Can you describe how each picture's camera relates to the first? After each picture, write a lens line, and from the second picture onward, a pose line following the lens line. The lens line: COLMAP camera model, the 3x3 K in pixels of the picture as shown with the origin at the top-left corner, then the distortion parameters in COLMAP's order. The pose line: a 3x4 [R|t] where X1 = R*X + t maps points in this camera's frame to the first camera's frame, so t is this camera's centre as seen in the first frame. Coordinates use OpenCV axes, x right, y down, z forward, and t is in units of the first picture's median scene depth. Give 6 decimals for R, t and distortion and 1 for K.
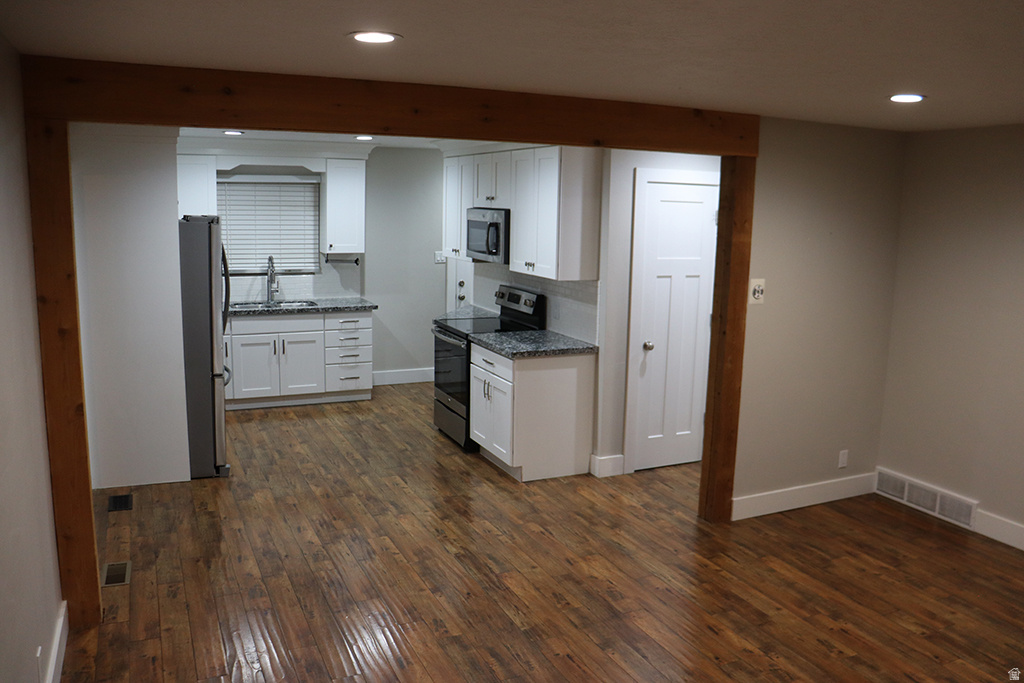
lens RADIAL K [[838.0, 0, 511.9], [0, 838.0, 341.6], [0, 0, 1]] dist [-0.134094, 0.002687]
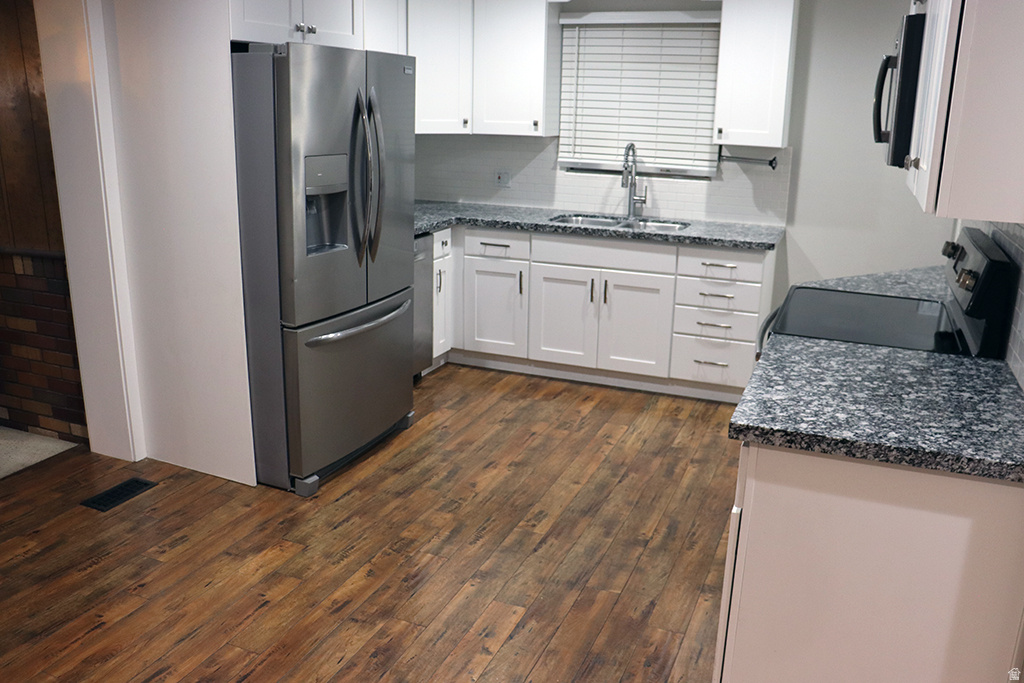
lens RADIAL K [[838.0, 0, 513.1], [0, 838.0, 339.9], [0, 0, 1]] dist [-0.134094, 0.002687]
pose [[0.686586, 0.190175, -0.701736, 0.114591], [-0.124804, 0.981686, 0.143934, -0.038504], [0.716257, -0.011244, 0.697746, 0.514712]]
